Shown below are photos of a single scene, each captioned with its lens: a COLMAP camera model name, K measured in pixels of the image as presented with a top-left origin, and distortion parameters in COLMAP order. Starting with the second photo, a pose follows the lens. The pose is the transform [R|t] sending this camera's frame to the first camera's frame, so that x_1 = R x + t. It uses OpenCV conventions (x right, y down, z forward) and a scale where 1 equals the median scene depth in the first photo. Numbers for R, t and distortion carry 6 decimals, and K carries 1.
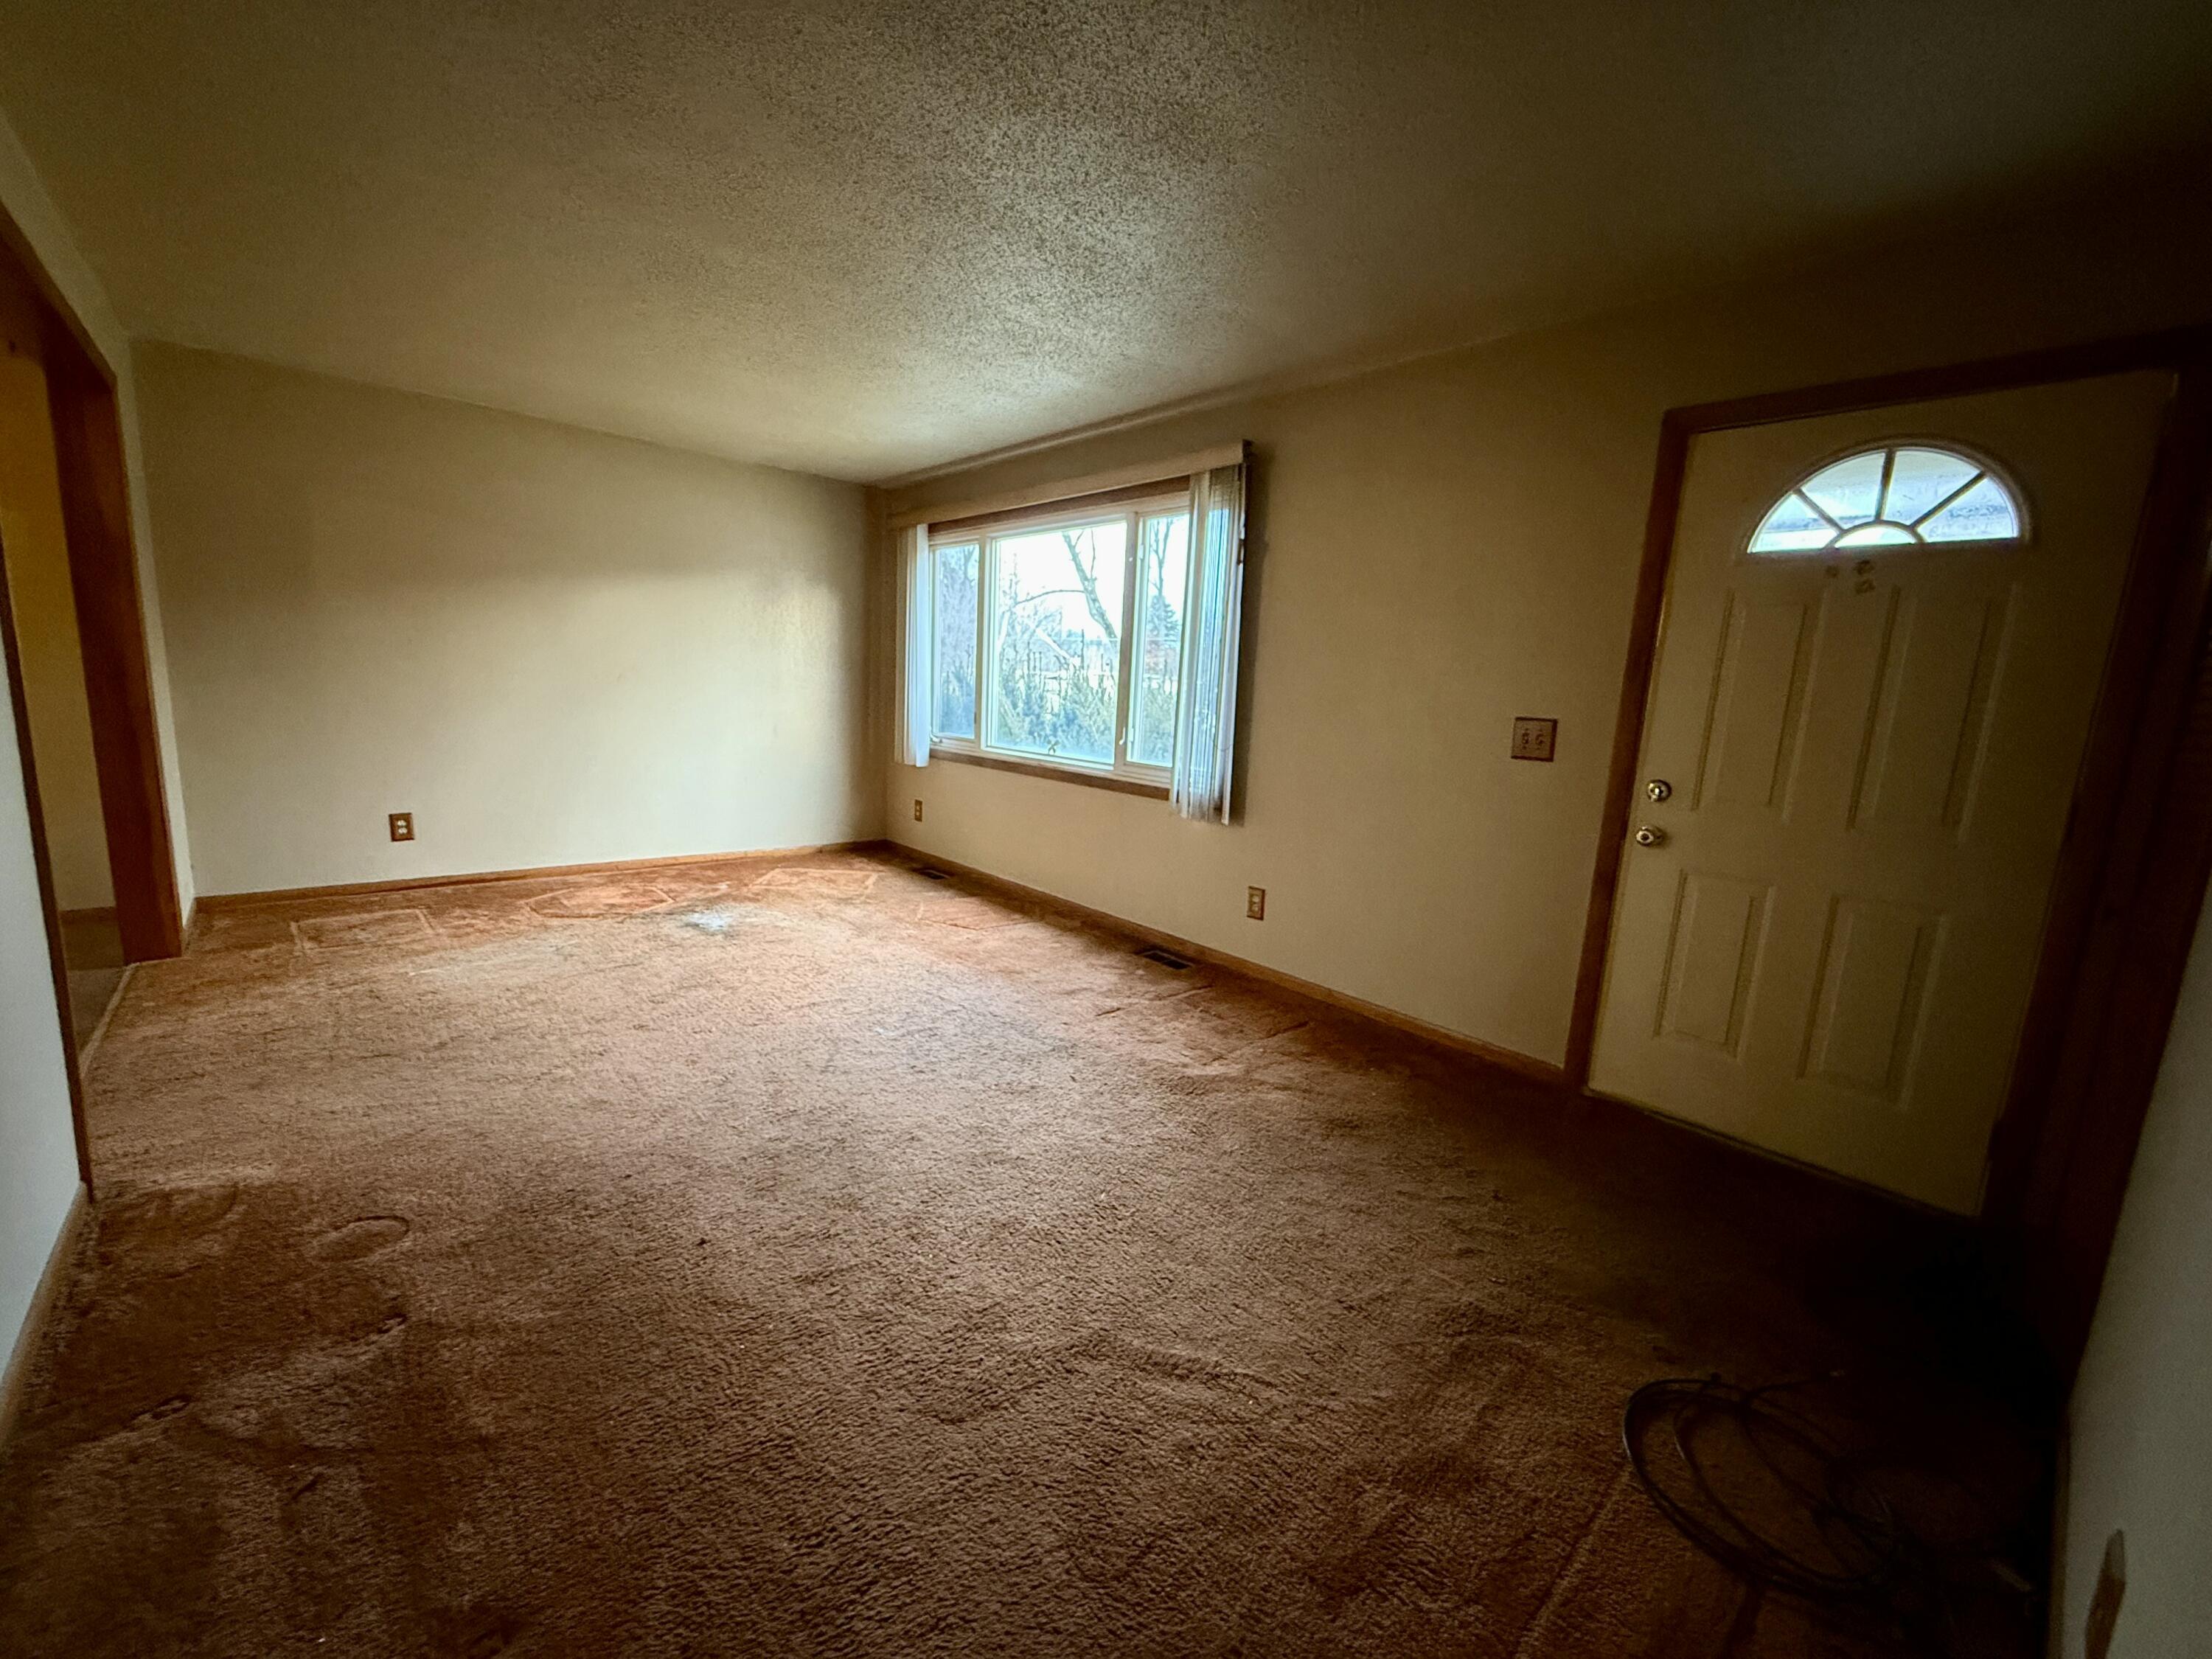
lens RADIAL K [[878.8, 0, 1098.7], [0, 878.8, 826.7], [0, 0, 1]] dist [-0.000467, -0.000097]
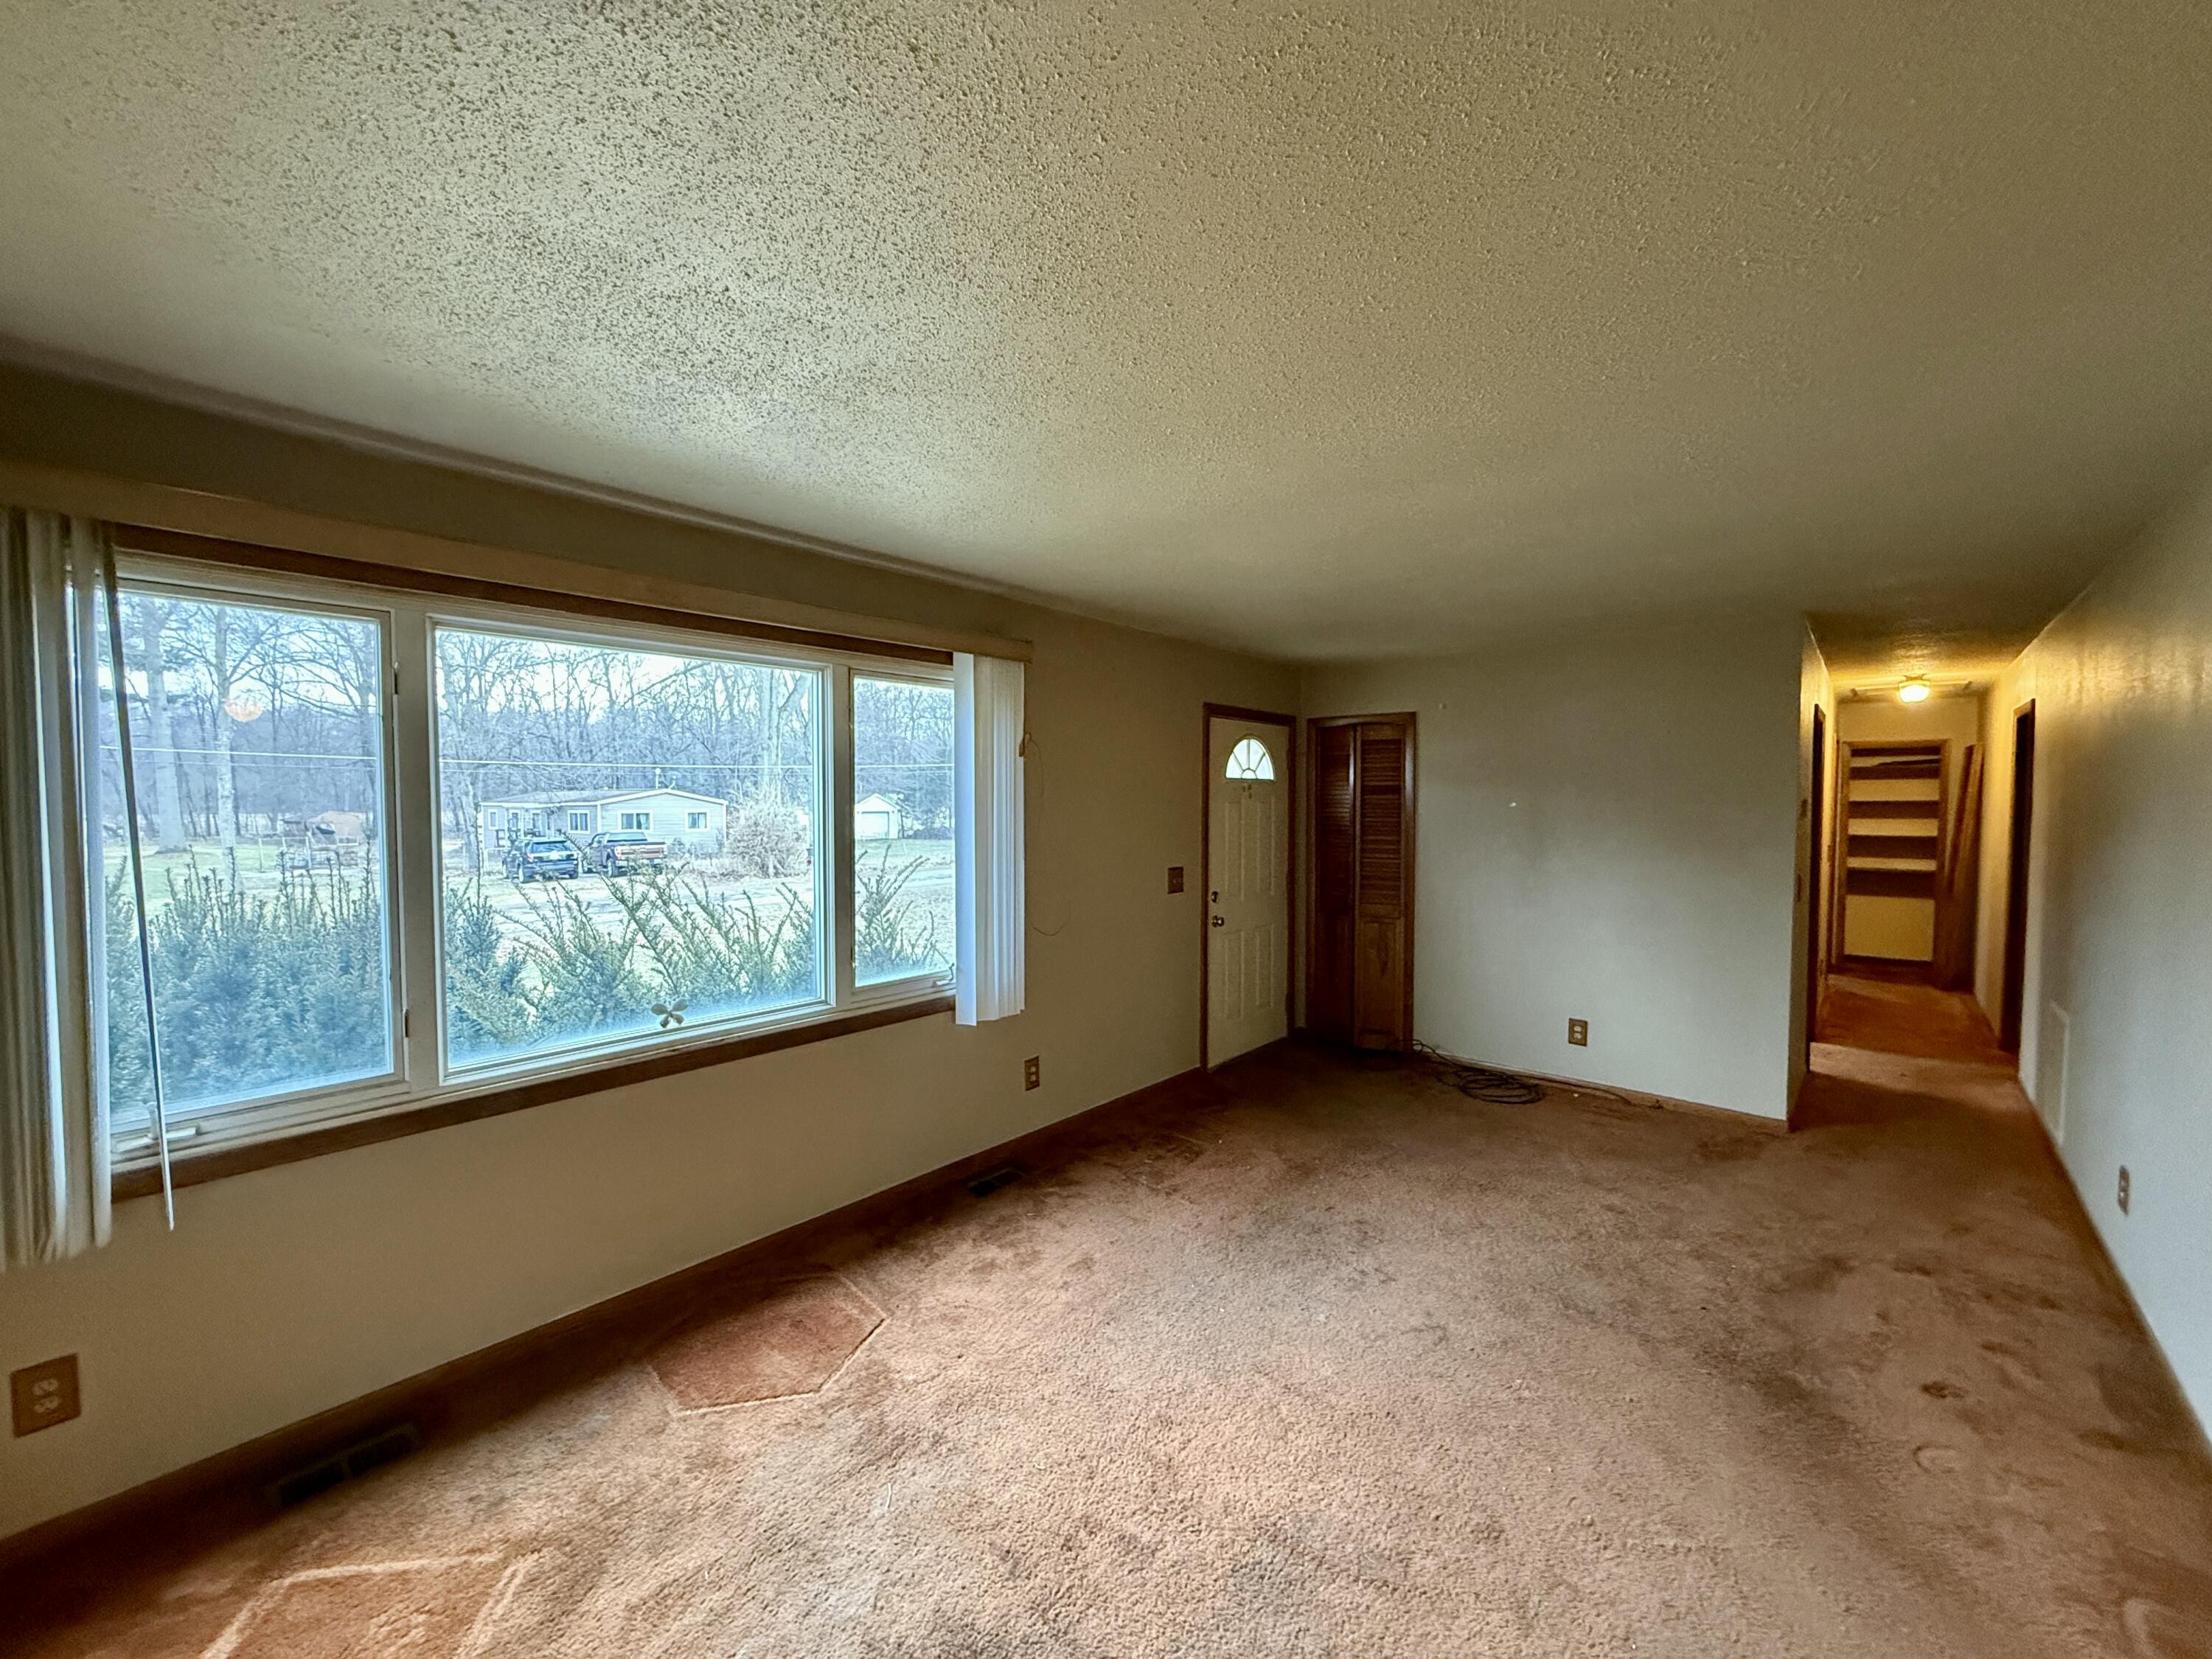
lens RADIAL K [[878.8, 0, 1096.8], [0, 878.8, 827.4], [0, 0, 1]] dist [-0.000467, -0.000097]
pose [[-0.116015, -0.091268, 0.989045, -1.096199], [0.149910, 0.982754, 0.108271, -0.395068], [-0.981869, 0.160828, -0.100332, 1.293379]]
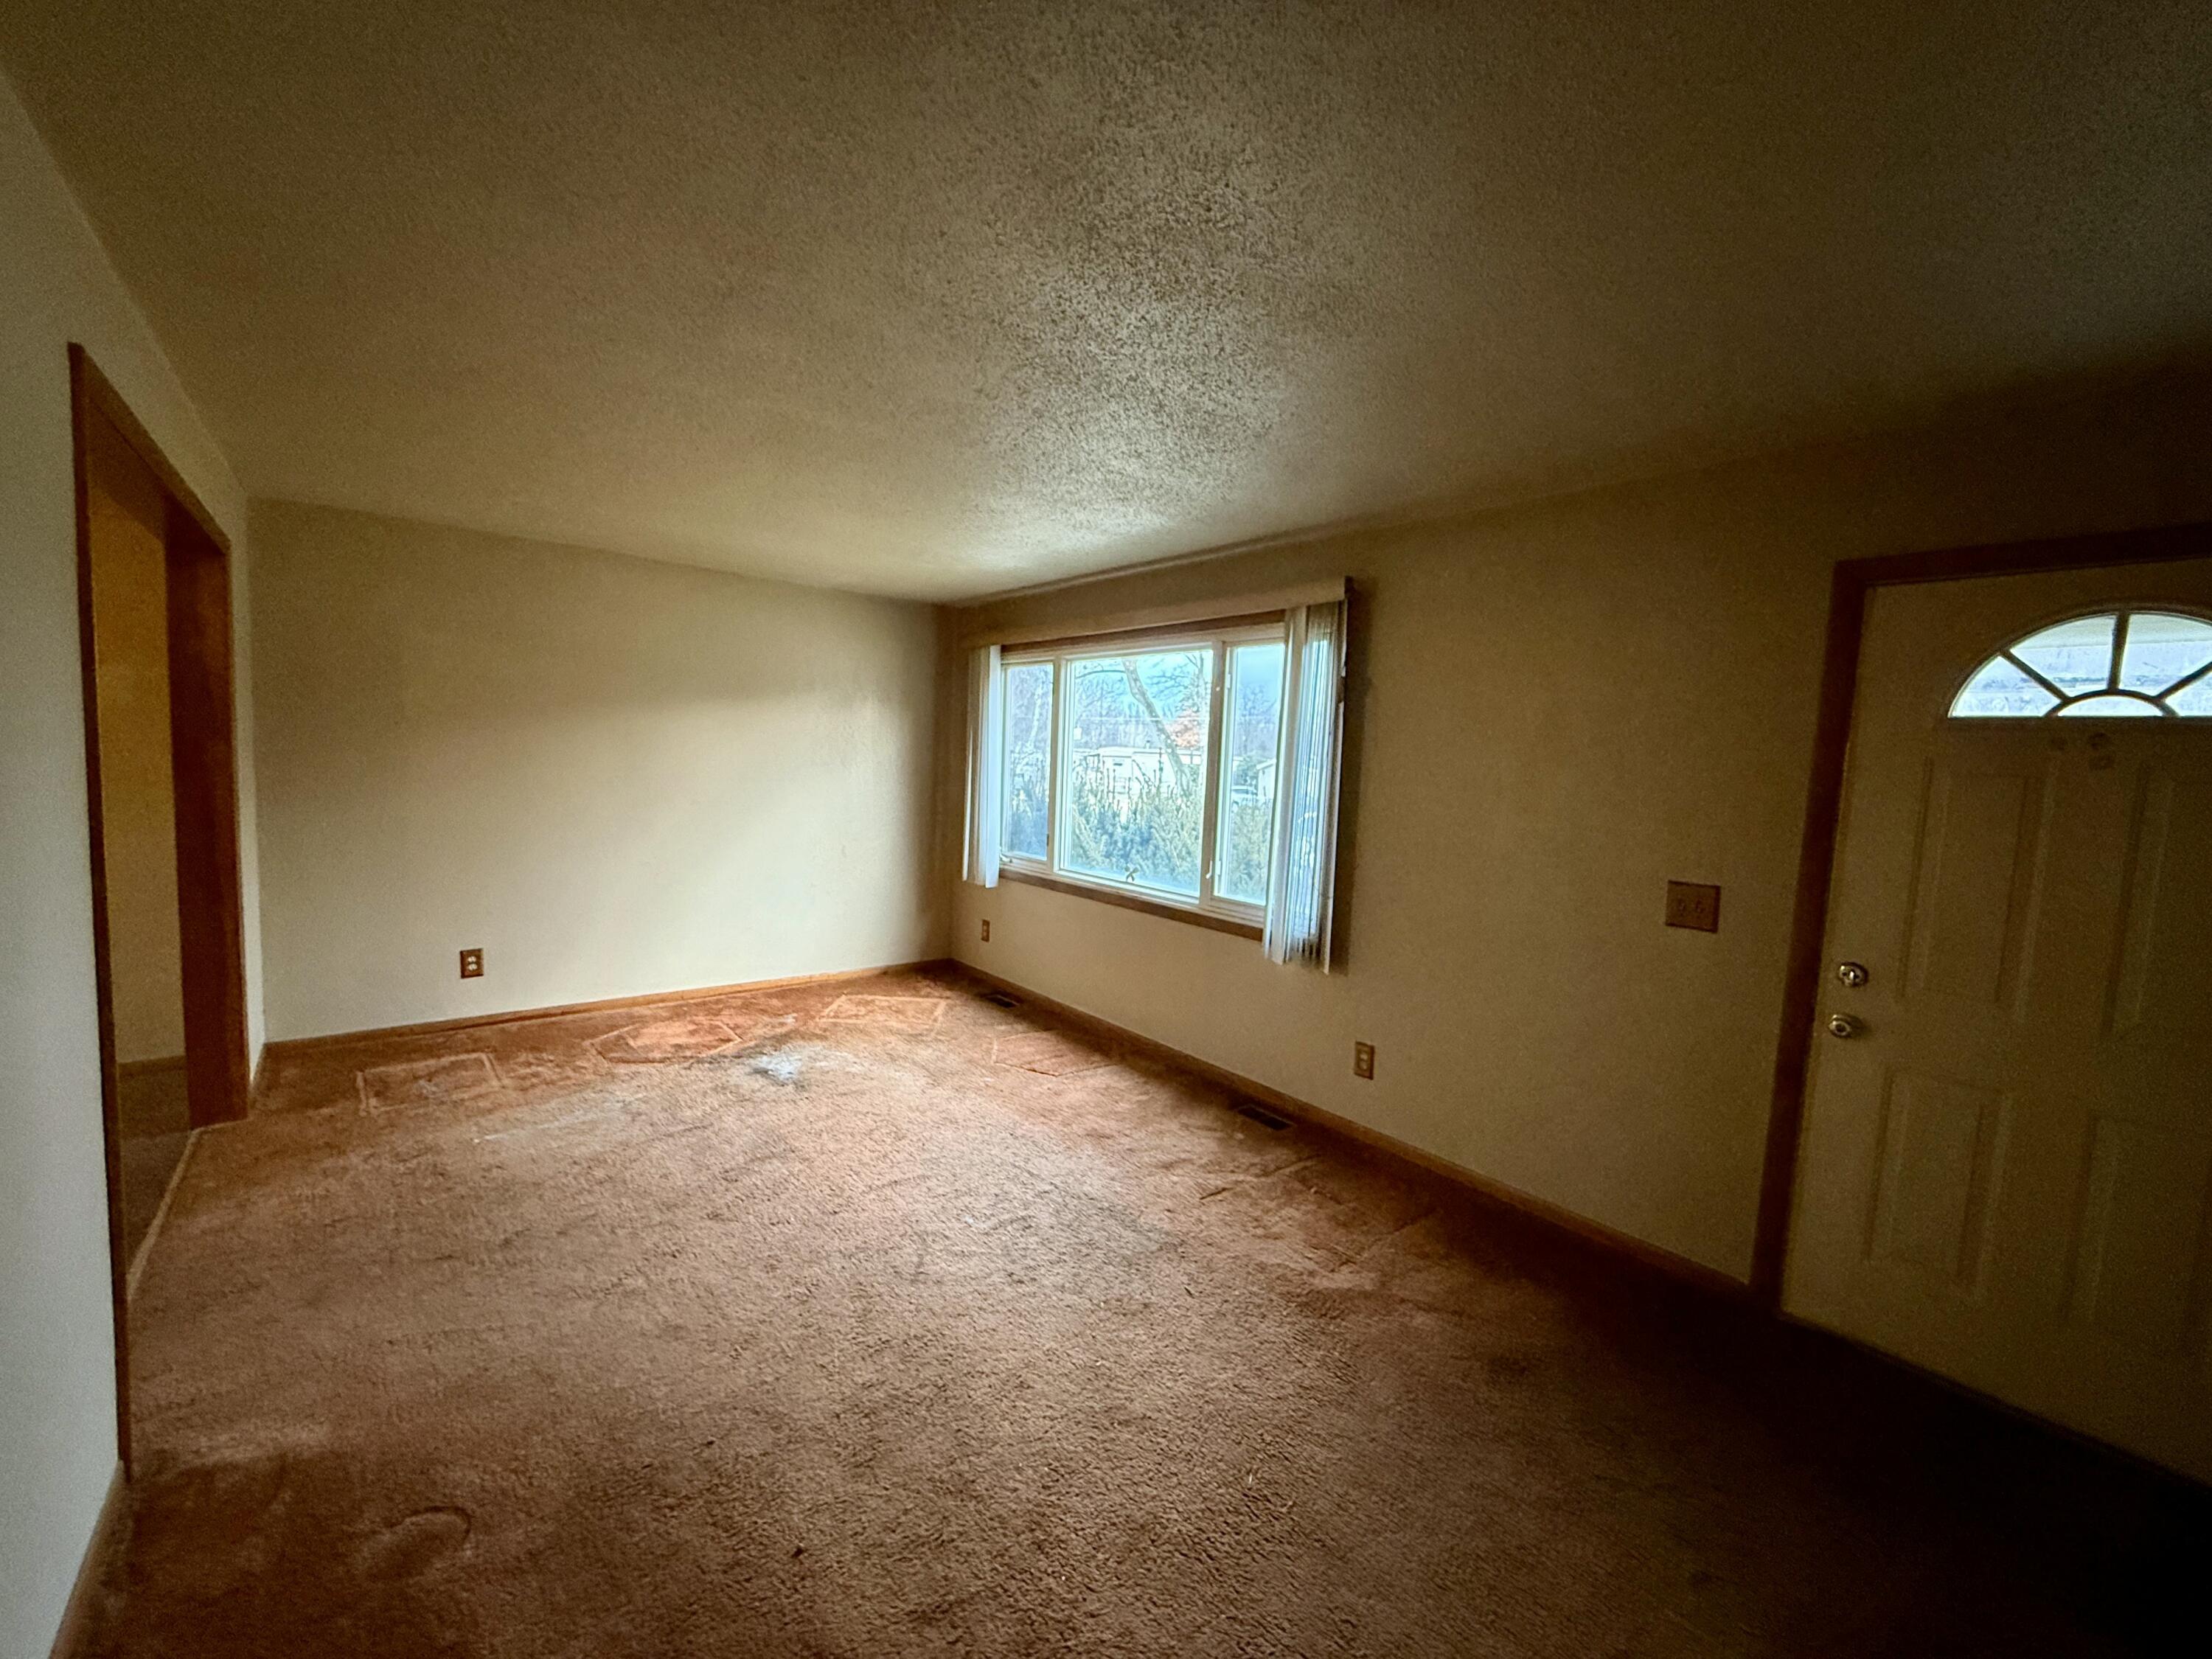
lens RADIAL K [[878.8, 0, 1098.8], [0, 878.8, 826.6], [0, 0, 1]] dist [-0.000467, -0.000097]
pose [[0.999007, -0.004025, -0.044377, -0.075554], [0.000332, 0.996556, -0.082922, -0.105941], [0.044558, 0.082825, 0.995567, 0.063752]]
